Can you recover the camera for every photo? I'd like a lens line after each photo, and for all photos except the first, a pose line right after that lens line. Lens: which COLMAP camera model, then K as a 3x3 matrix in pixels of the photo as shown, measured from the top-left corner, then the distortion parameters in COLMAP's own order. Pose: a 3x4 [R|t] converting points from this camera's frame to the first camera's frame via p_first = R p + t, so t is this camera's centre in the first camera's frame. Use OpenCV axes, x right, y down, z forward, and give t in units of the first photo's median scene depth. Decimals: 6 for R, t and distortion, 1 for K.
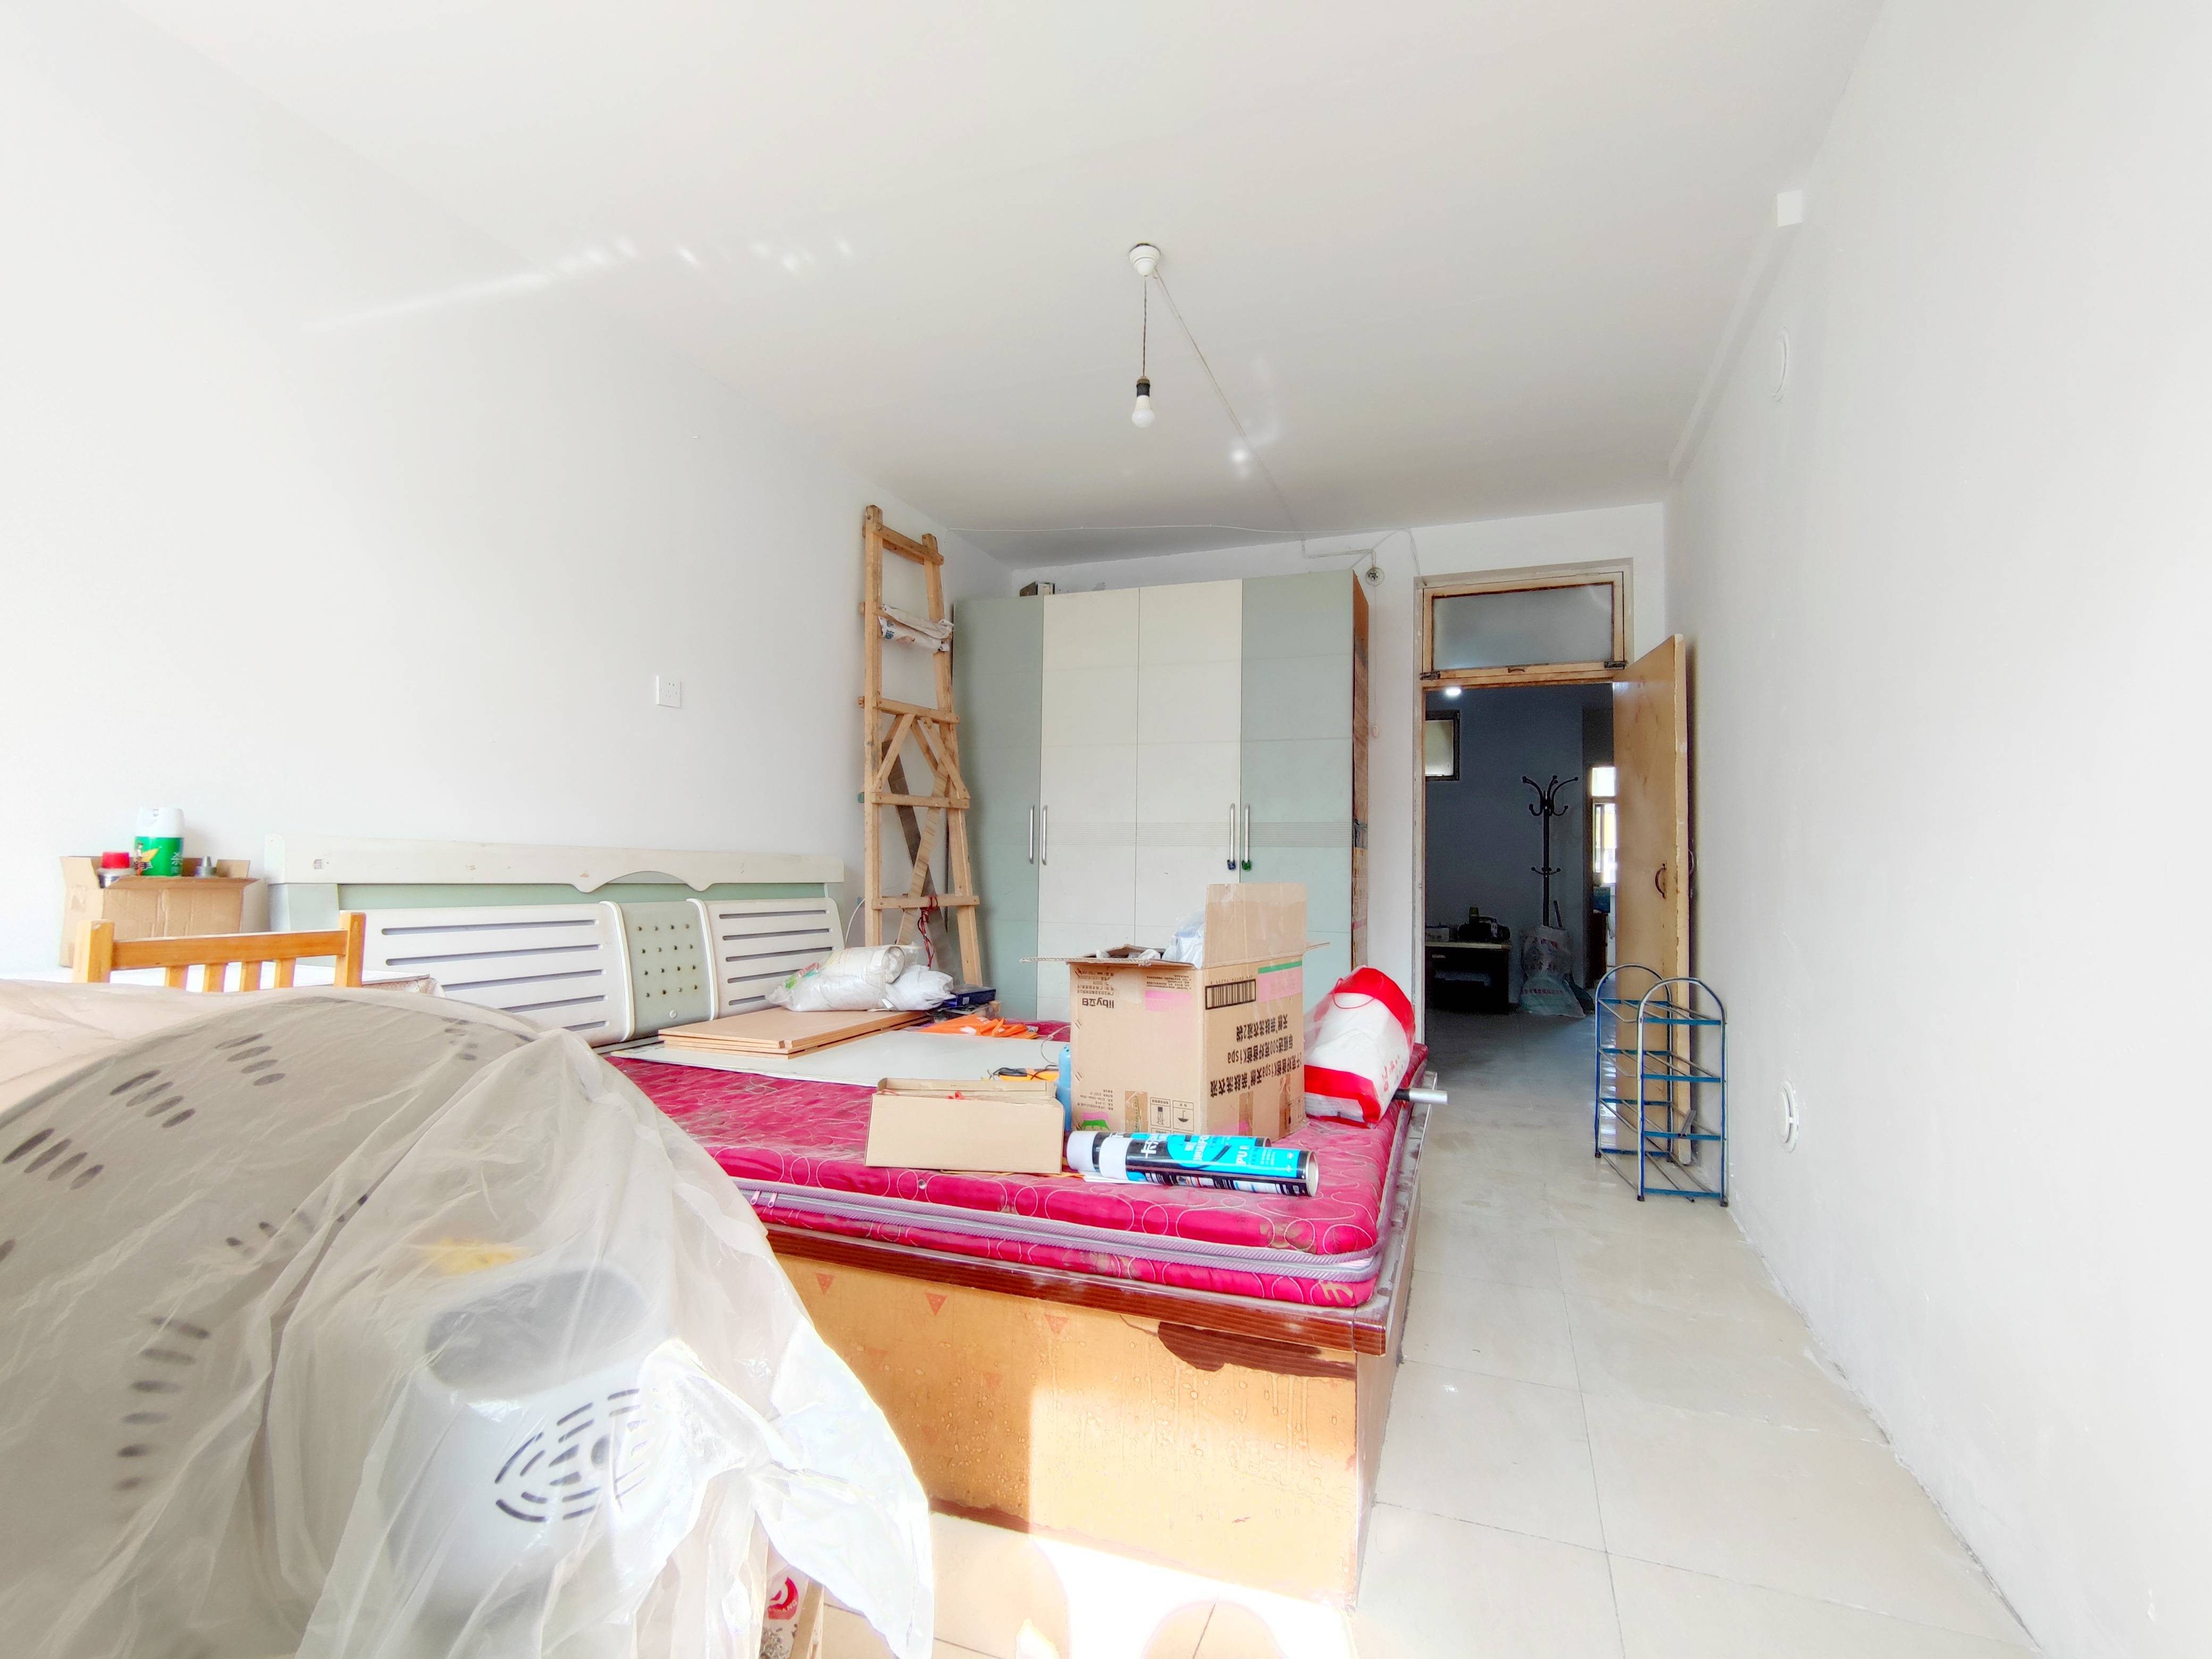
lens RADIAL K [[1011.9, 0, 1099.3], [0, 1011.9, 832.6], [0, 0, 1]] dist [0.001495, 0.000026]
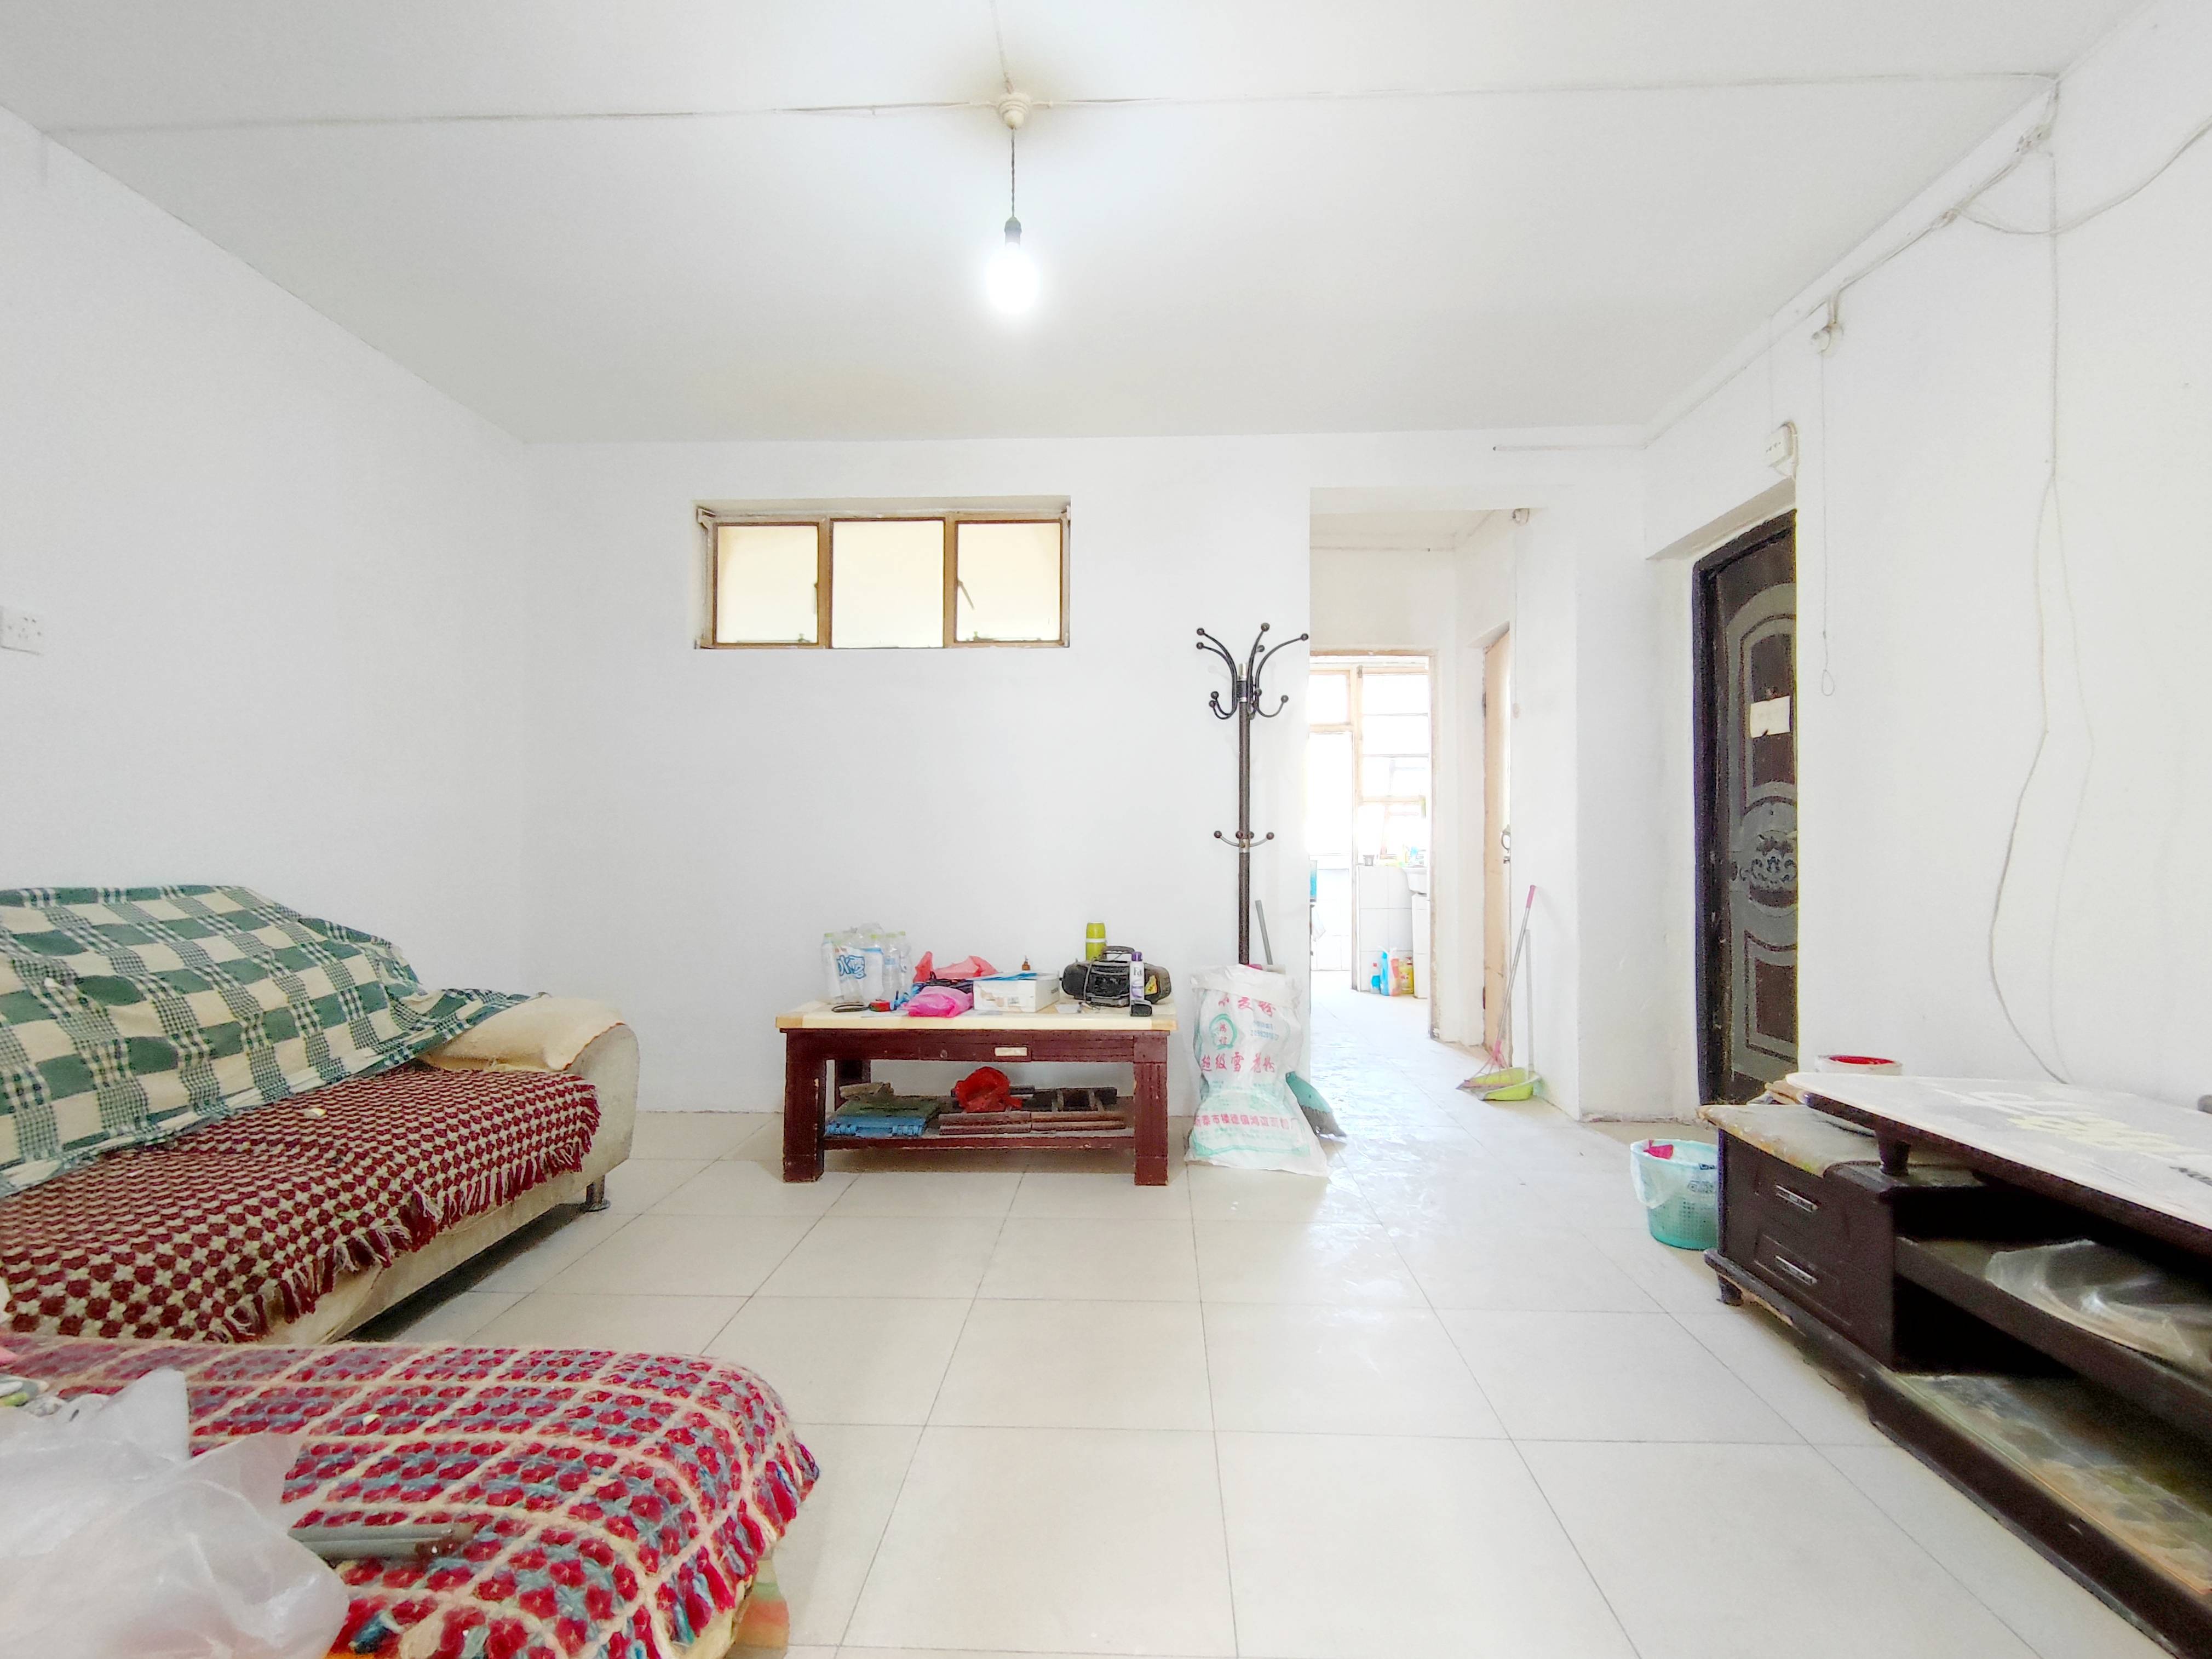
lens RADIAL K [[1012.0, 0, 1110.4], [0, 1012.0, 831.4], [0, 0, 1]] dist [0.001495, 0.000026]
pose [[0.948959, -0.014059, 0.315085, 0.248281], [0.003065, 0.999370, 0.035362, 0.019287], [-0.315383, -0.032592, 0.948404, 0.605642]]
